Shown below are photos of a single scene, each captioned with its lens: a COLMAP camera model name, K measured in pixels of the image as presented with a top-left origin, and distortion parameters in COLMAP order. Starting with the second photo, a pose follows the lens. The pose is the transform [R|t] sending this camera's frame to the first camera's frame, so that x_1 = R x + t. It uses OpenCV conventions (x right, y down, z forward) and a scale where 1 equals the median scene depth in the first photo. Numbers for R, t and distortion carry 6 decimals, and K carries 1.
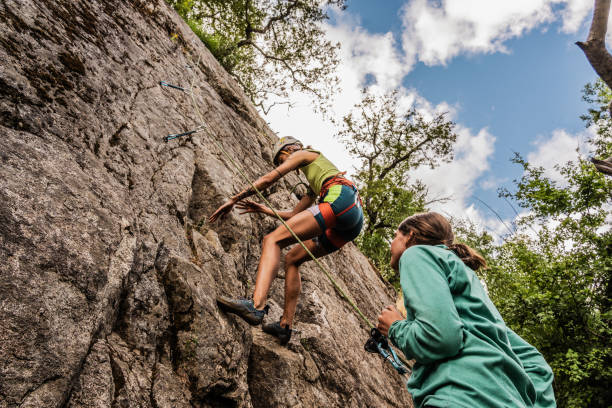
lens RADIAL K [[410.1, 0, 306.4], [0, 410.1, 201.5], [0, 0, 1]] dist [-0.004233, 0.000189]
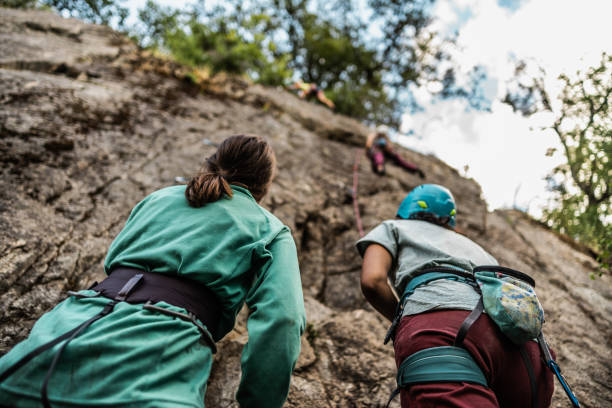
lens RADIAL K [[411.8, 0, 306.3], [0, 411.8, 205.1], [0, 0, 1]] dist [-0.036957, 0.034220]
pose [[0.798626, -0.397152, -0.452180, 0.419265], [0.335445, 0.917561, -0.213445, 0.279268], [0.499672, 0.018782, 0.866011, 0.300388]]
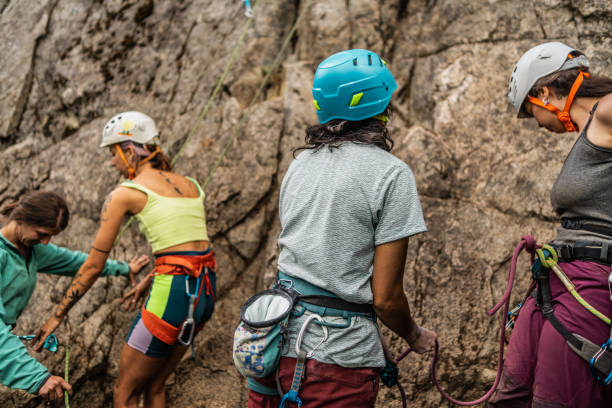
lens RADIAL K [[411.8, 0, 306.3], [0, 411.8, 205.1], [0, 0, 1]] dist [-0.036957, 0.034220]
pose [[0.259689, 0.025159, -0.965364, 0.746861], [0.564262, 0.807303, 0.172829, 0.201212], [0.783690, -0.589600, 0.195452, 0.707201]]
